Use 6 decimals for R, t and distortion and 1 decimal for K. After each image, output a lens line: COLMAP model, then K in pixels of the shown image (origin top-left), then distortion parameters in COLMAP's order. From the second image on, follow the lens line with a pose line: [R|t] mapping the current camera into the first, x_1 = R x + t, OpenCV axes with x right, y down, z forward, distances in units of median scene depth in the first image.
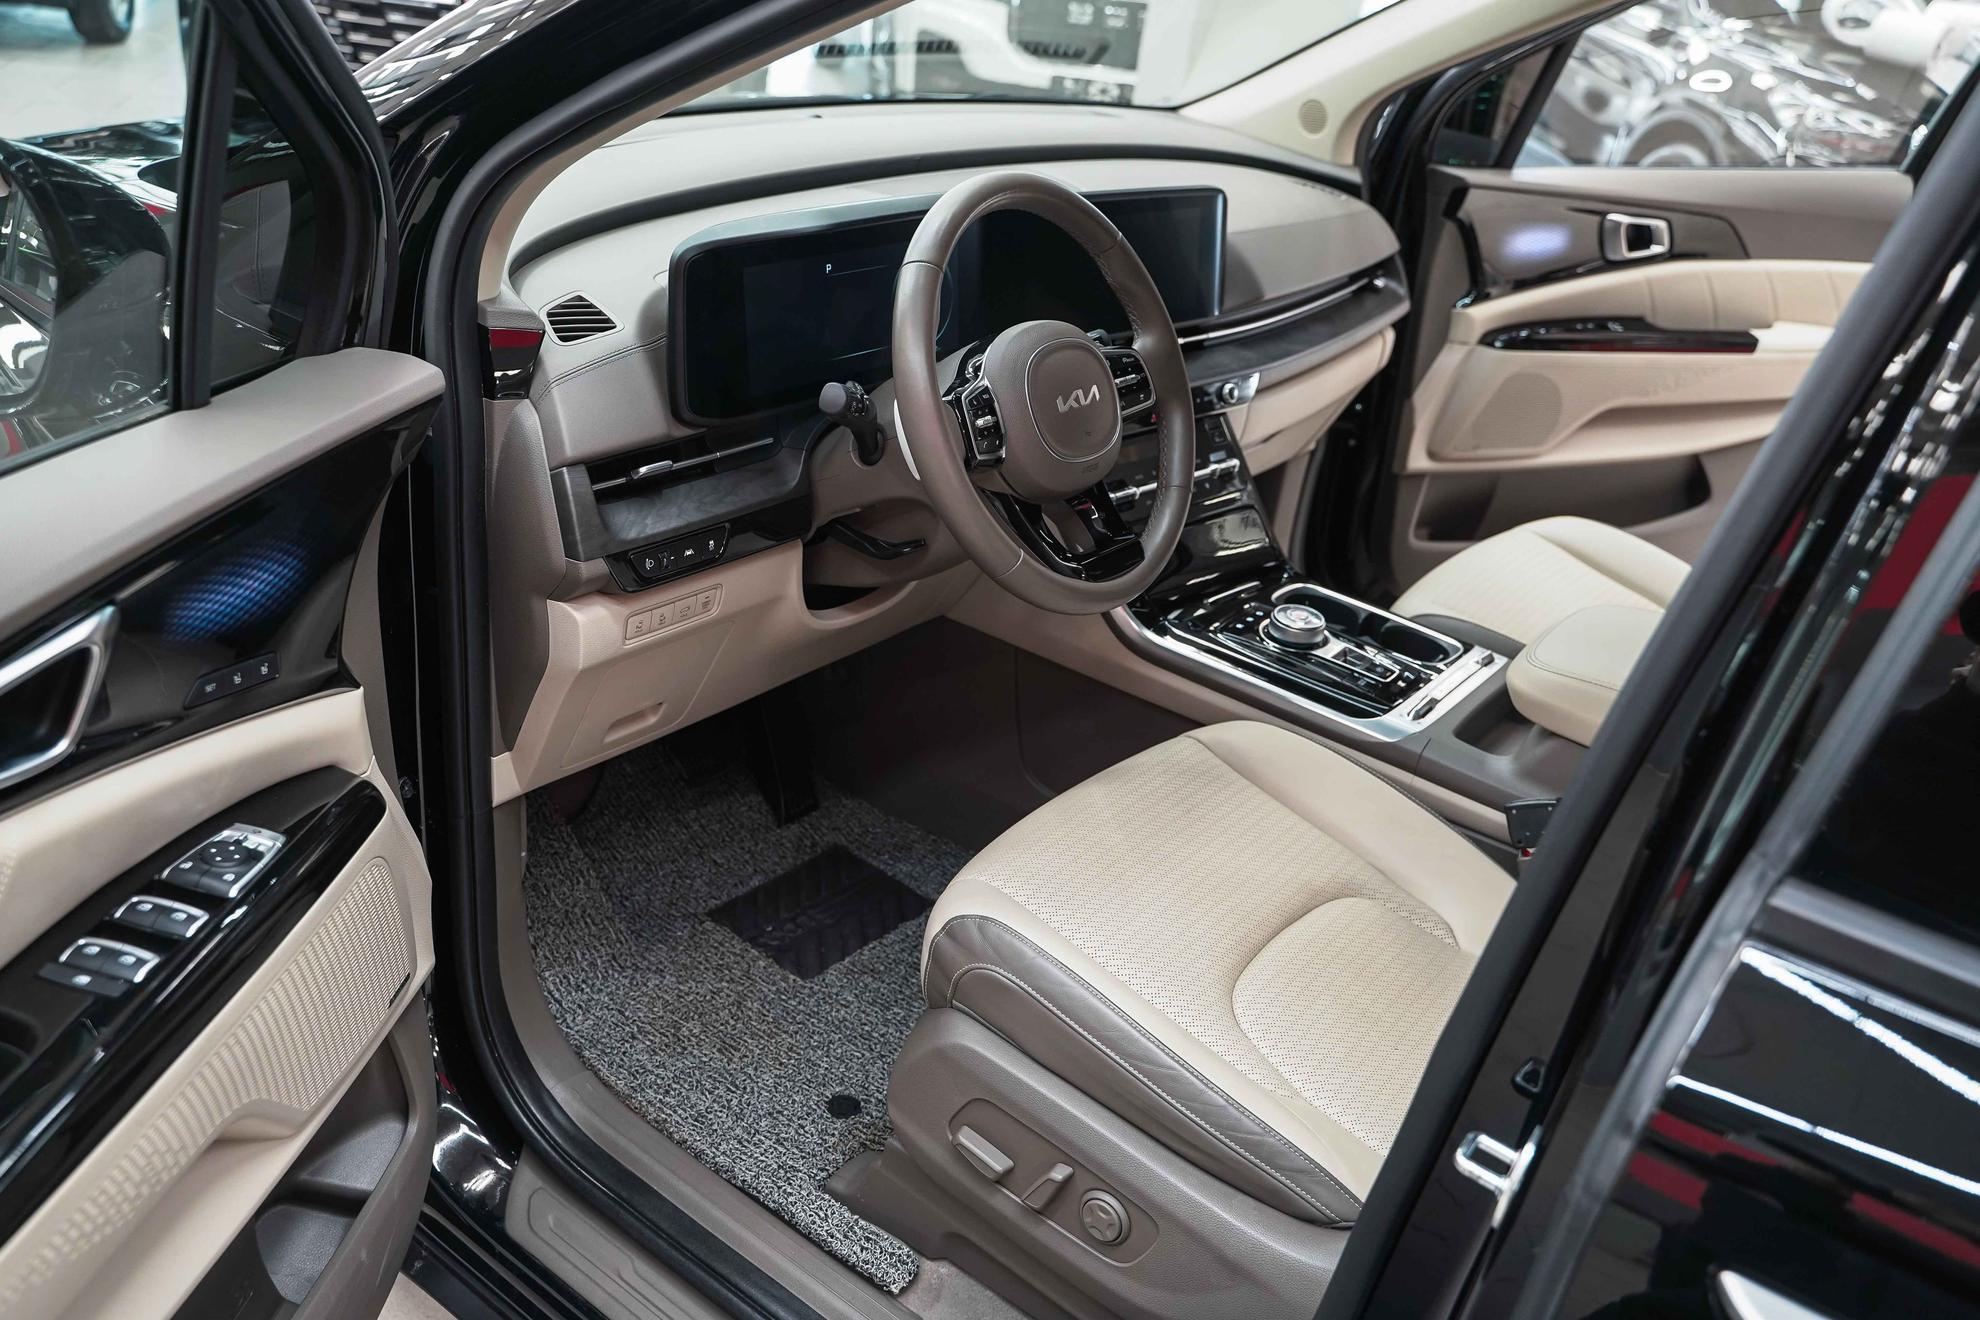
lens RADIAL K [[1615.4, 0, 990.0], [0, 1615.4, 660.0], [0, 0, 1]] dist [-0.007077, 0.000987]
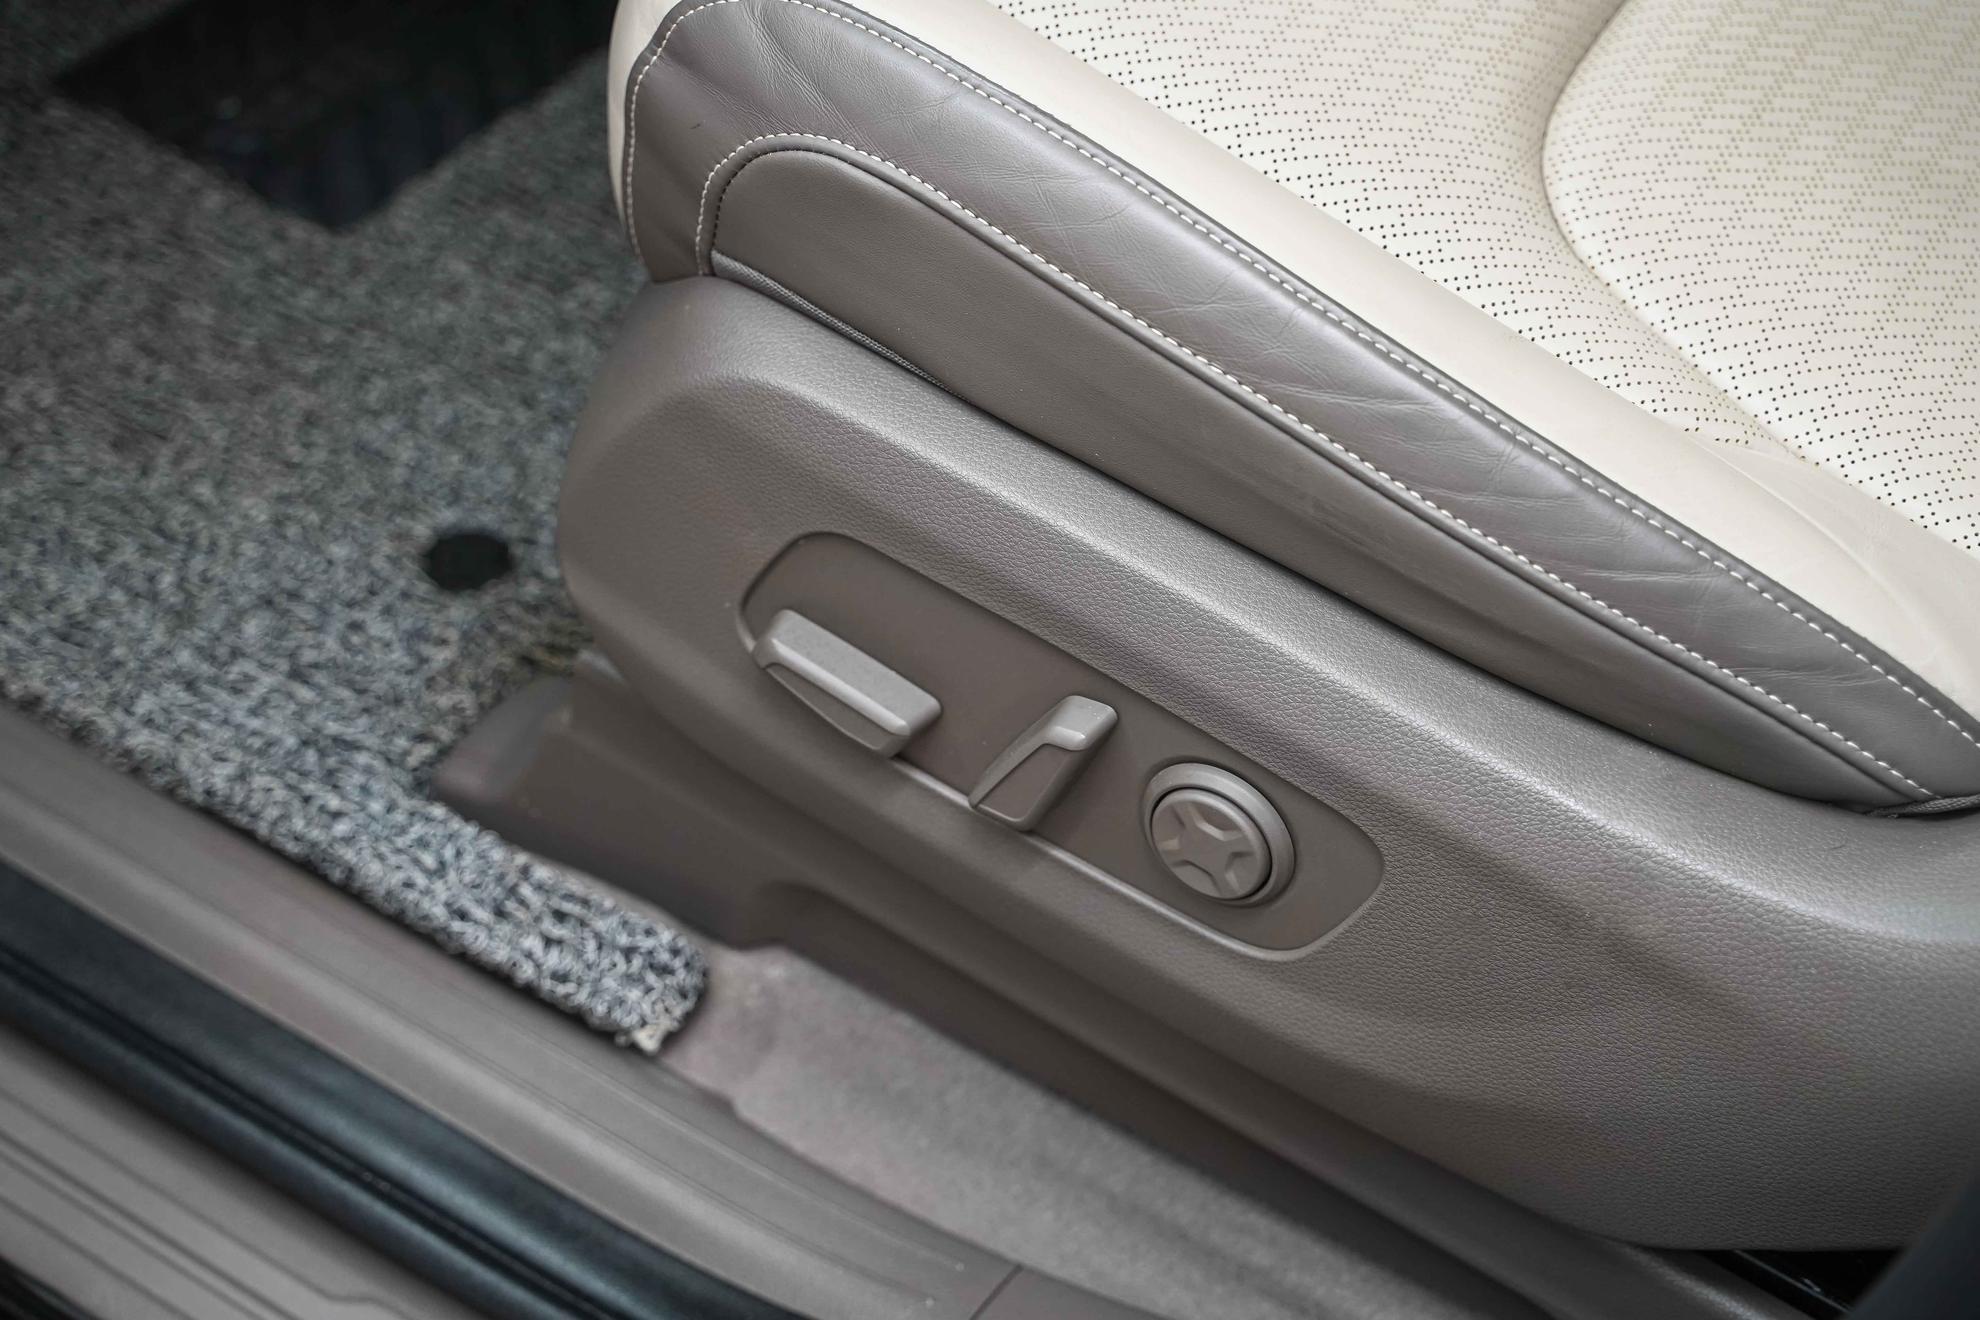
lens RADIAL K [[3104.4, 0, 990.0], [0, 3104.4, 660.0], [0, 0, 1]] dist [-0.006765, -0.042963]
pose [[0.994811, -0.097837, 0.027896, 0.007430], [0.082672, 0.937221, 0.338794, 0.075935], [-0.059291, -0.334730, 0.940447, 0.359855]]
